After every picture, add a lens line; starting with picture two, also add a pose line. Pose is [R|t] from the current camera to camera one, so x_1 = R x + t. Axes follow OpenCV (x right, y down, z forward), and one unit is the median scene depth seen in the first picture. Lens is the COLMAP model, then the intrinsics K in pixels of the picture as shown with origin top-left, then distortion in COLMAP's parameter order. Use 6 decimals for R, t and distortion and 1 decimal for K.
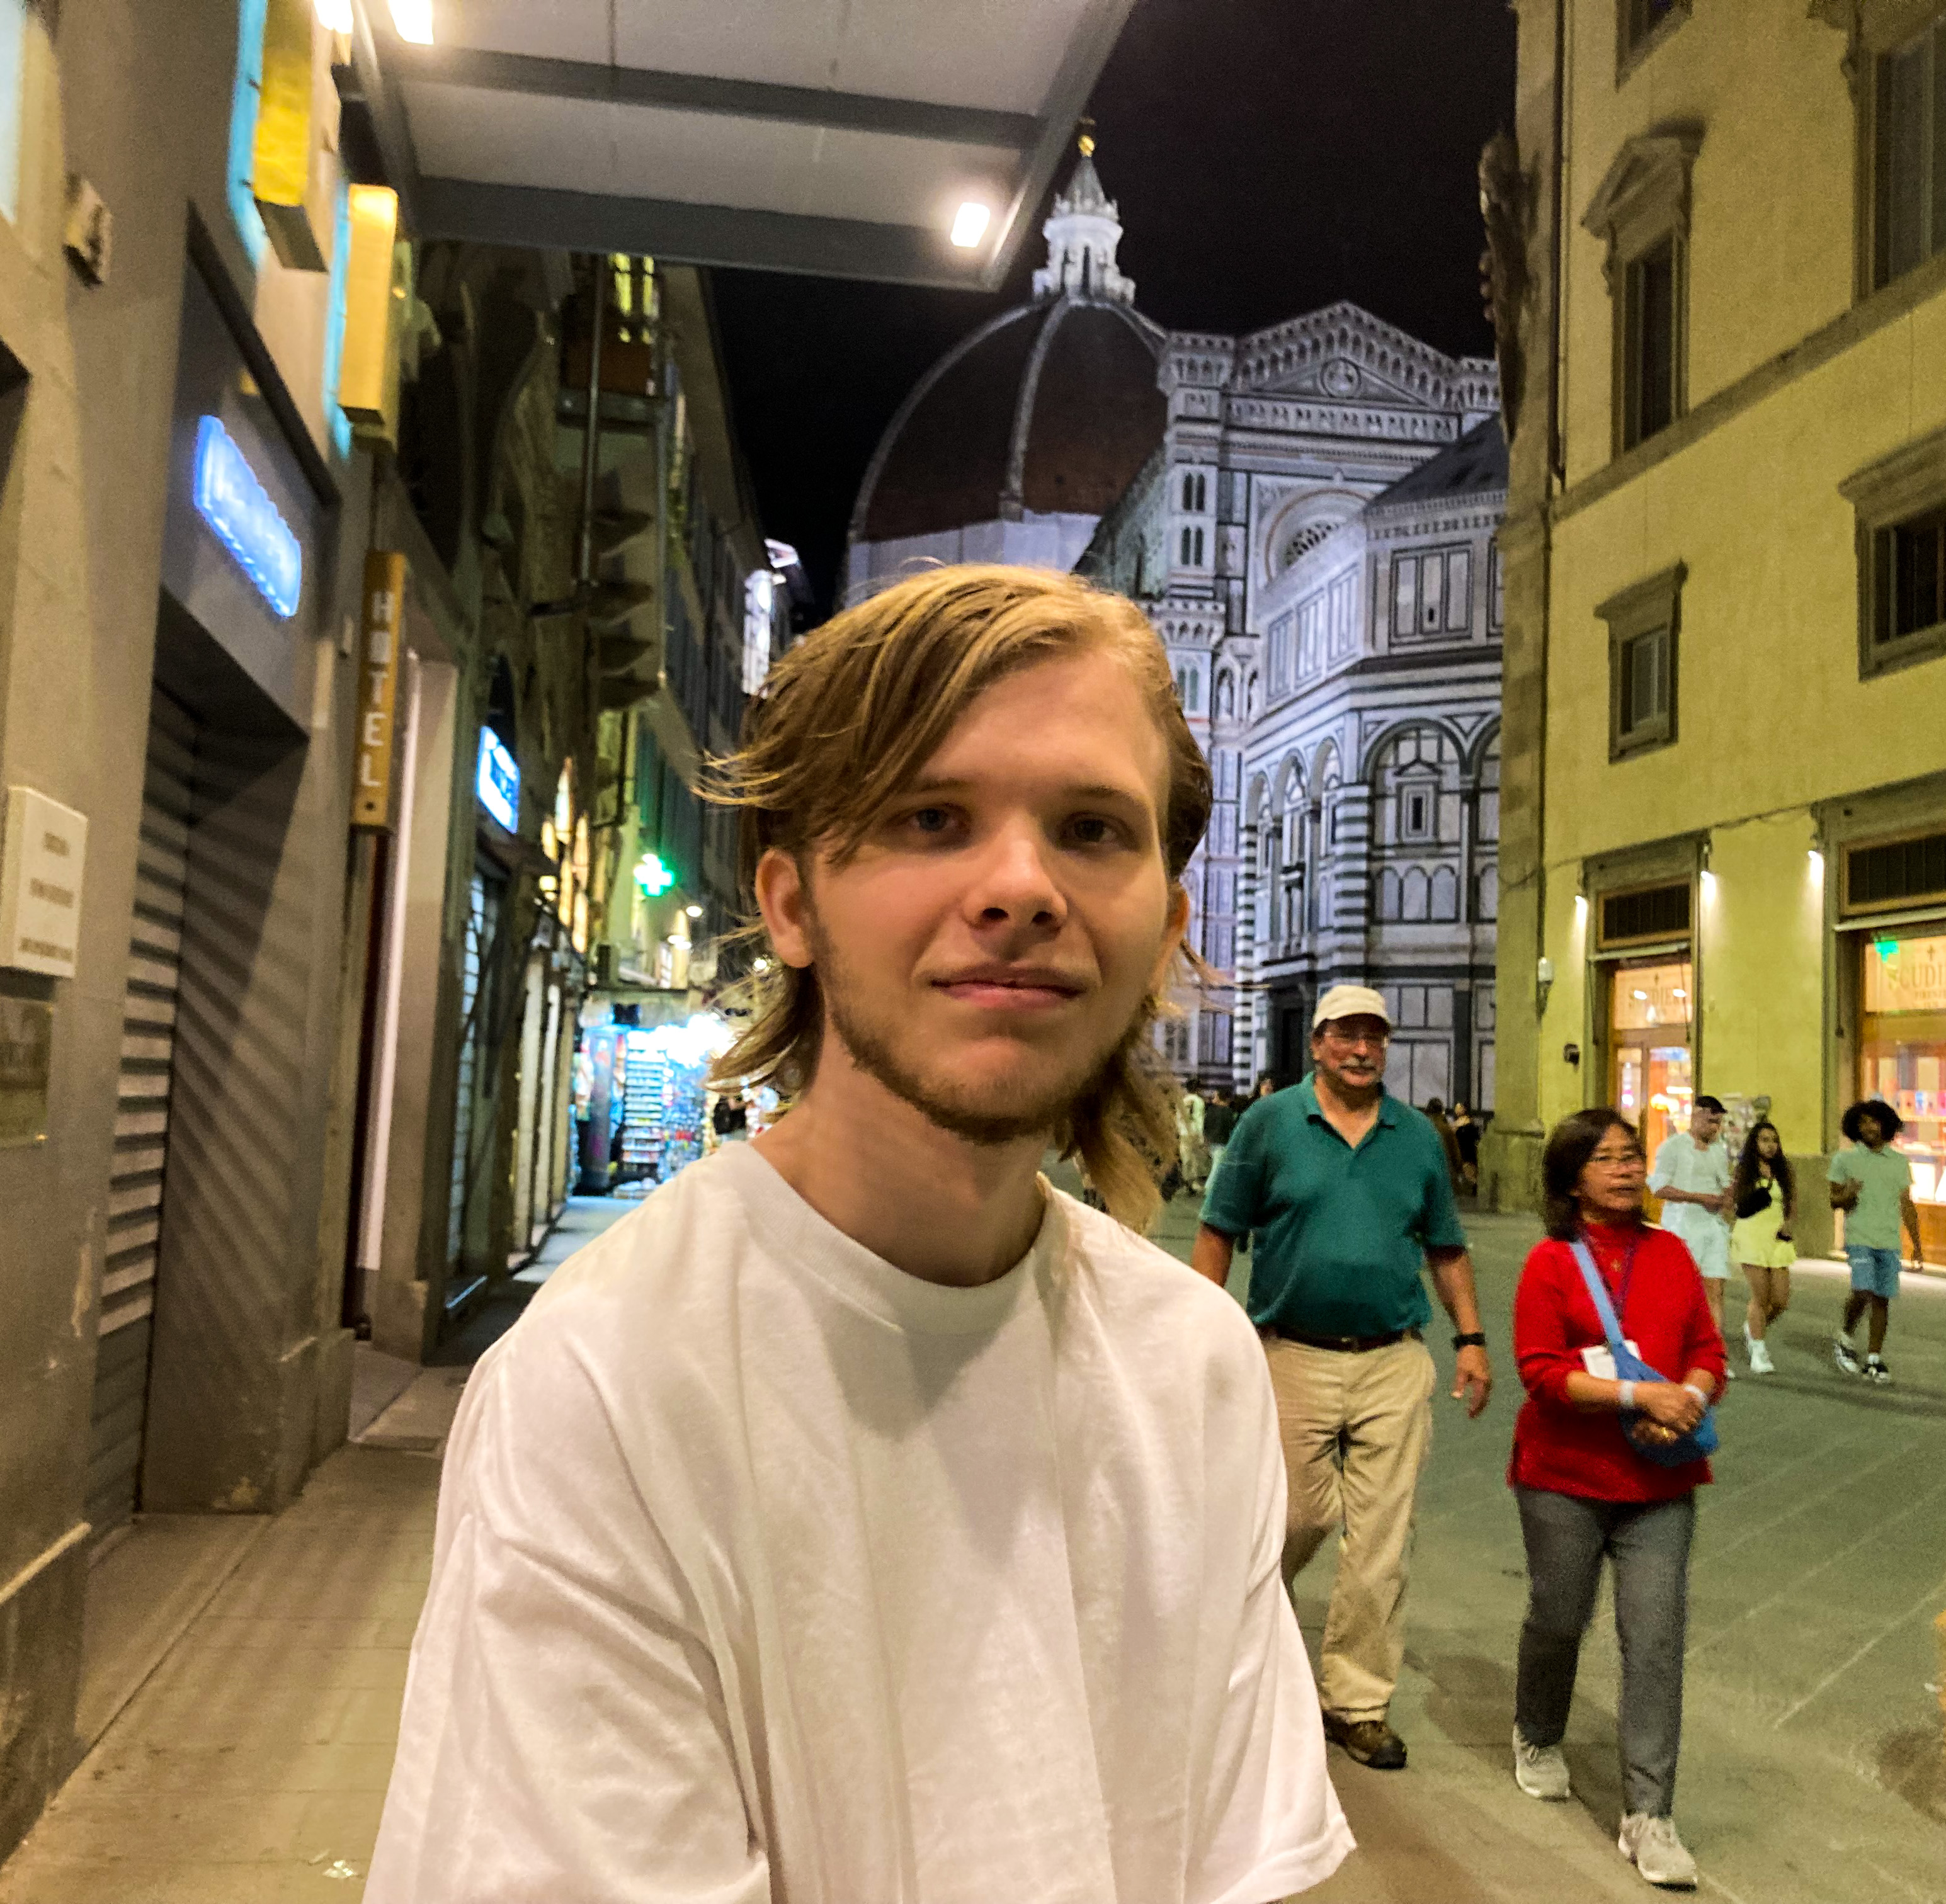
lens RADIAL K [[1966.7, 0, 956.6], [0, 1966.7, 948.0], [0, 0, 1]] dist [0.019477, 0.000000]
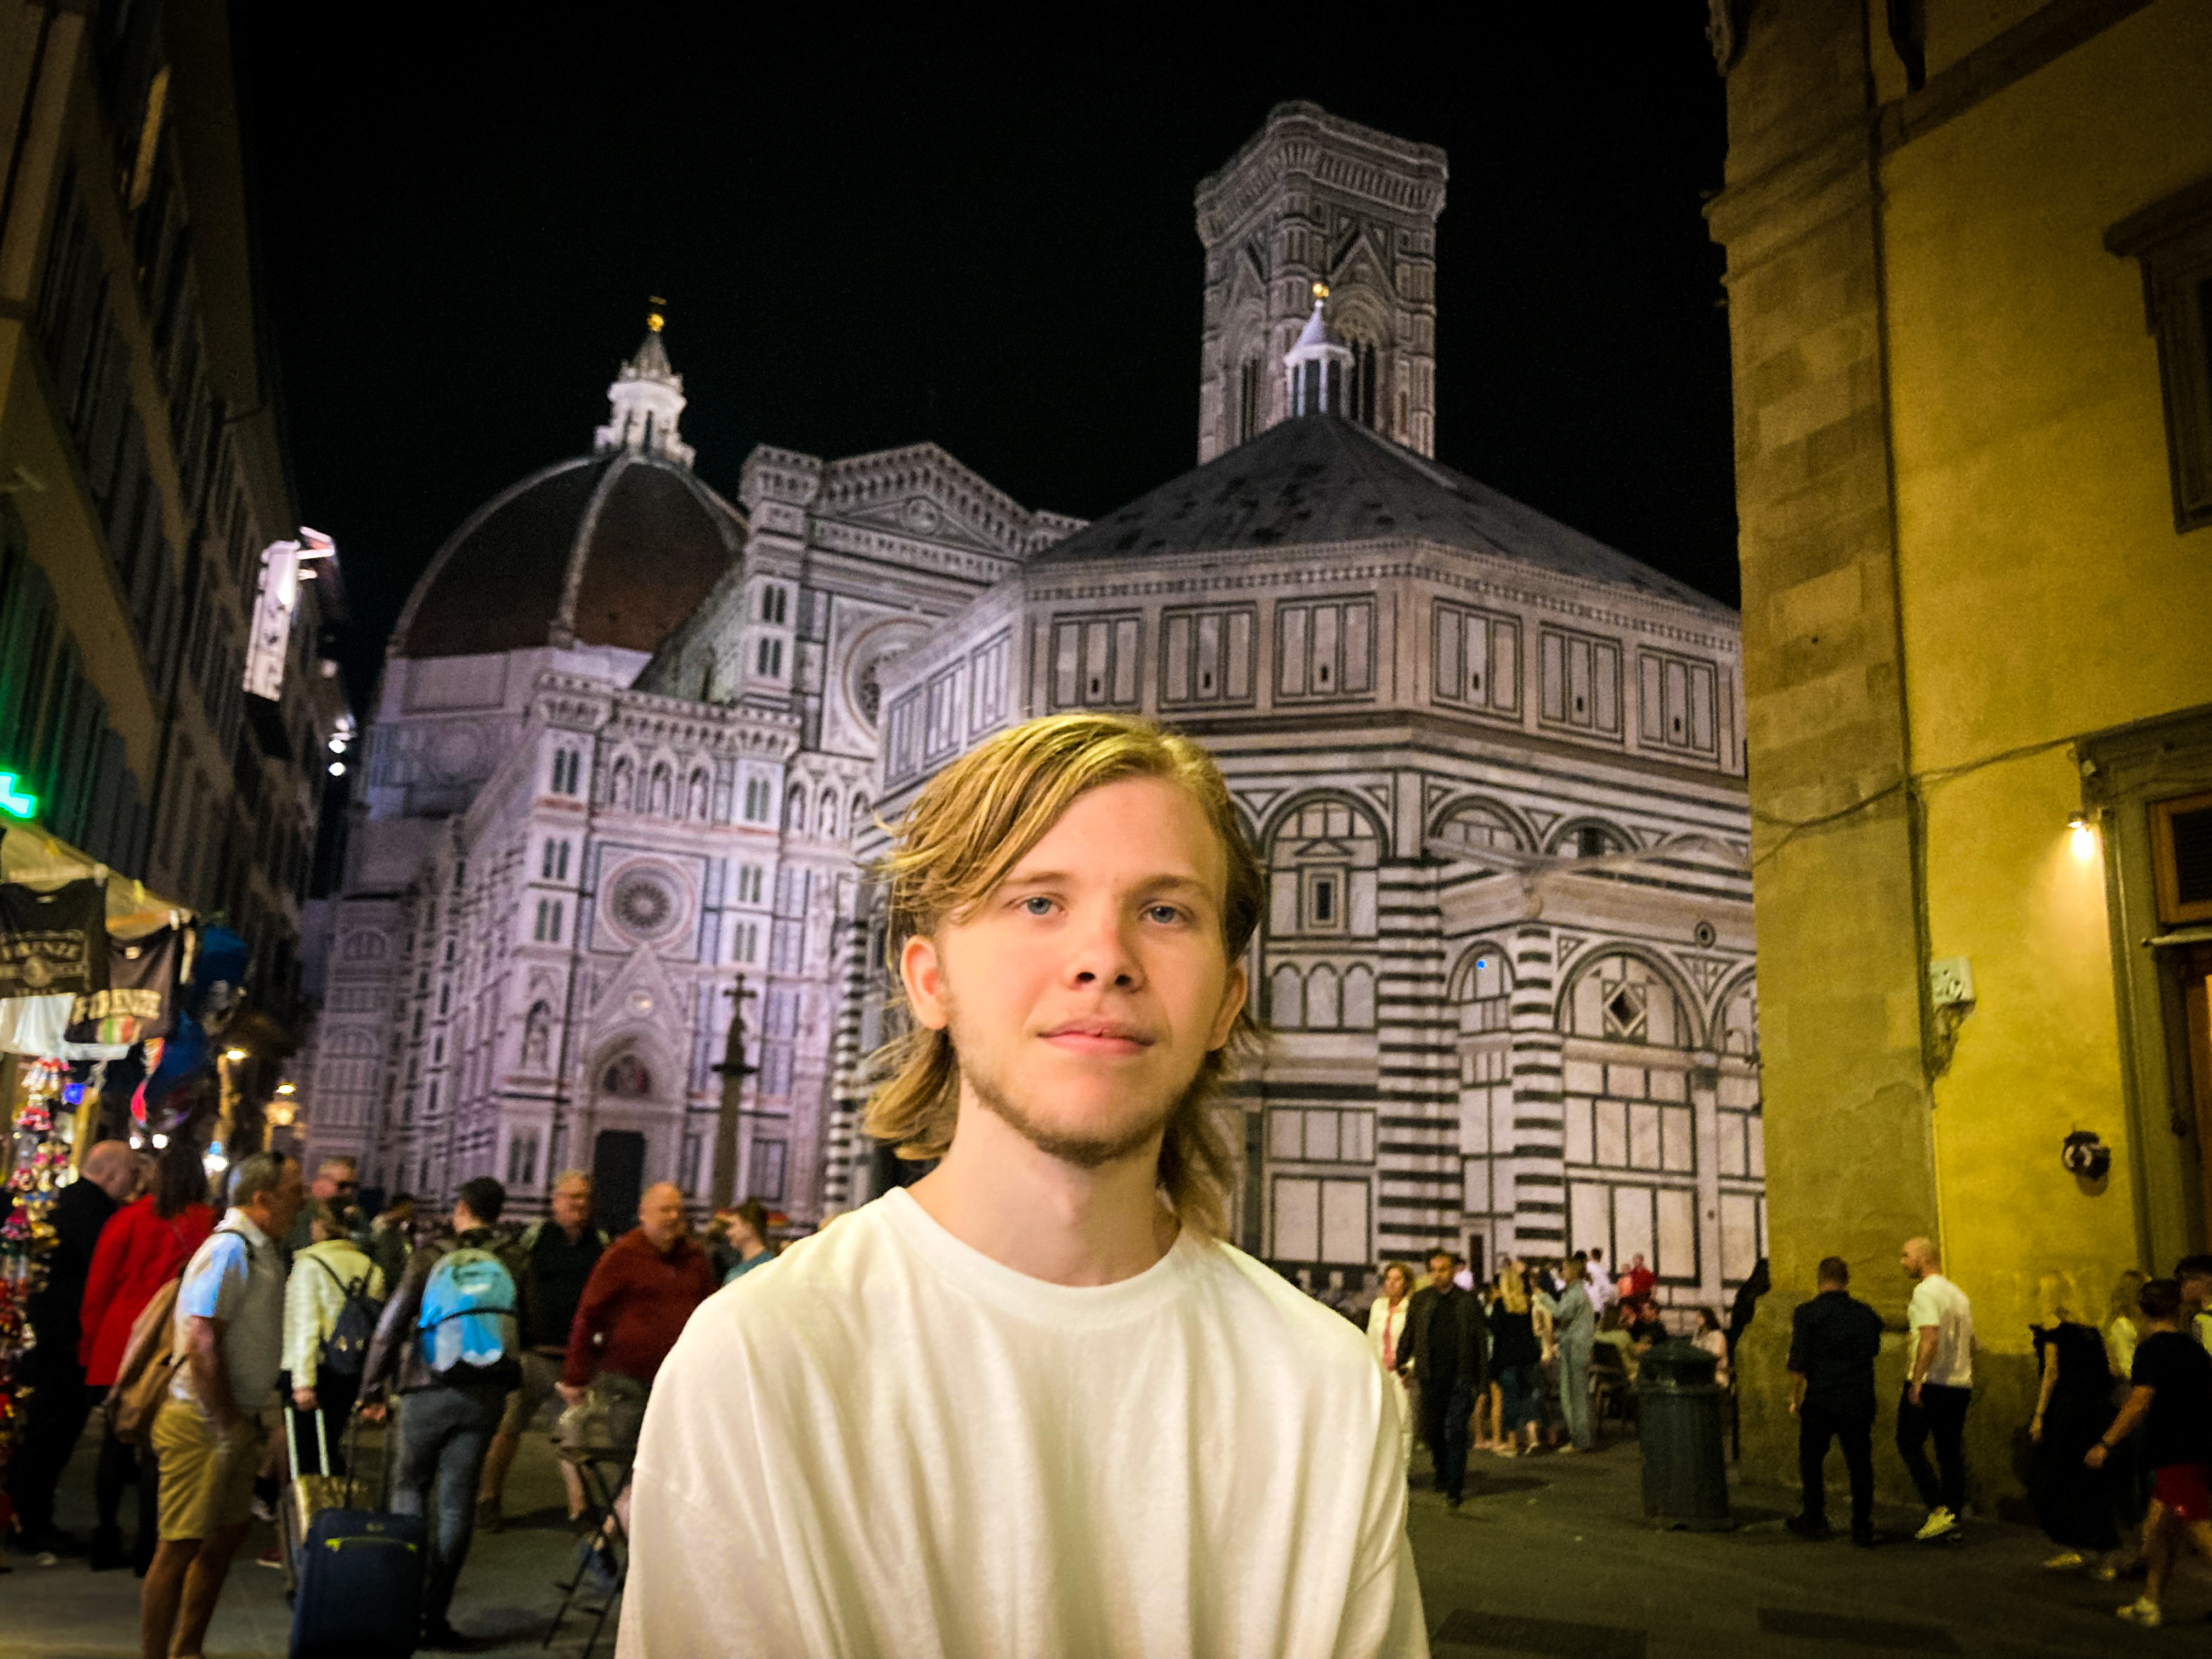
lens RADIAL K [[1791.2, 0, 1049.8], [0, 1791.2, 825.1], [0, 0, 1]] dist [0.066534, 0.013030]
pose [[0.950320, 0.078754, 0.301149, -0.015059], [-0.033248, 0.987612, -0.153355, 0.015113], [-0.309495, 0.135723, 0.941165, 0.194917]]
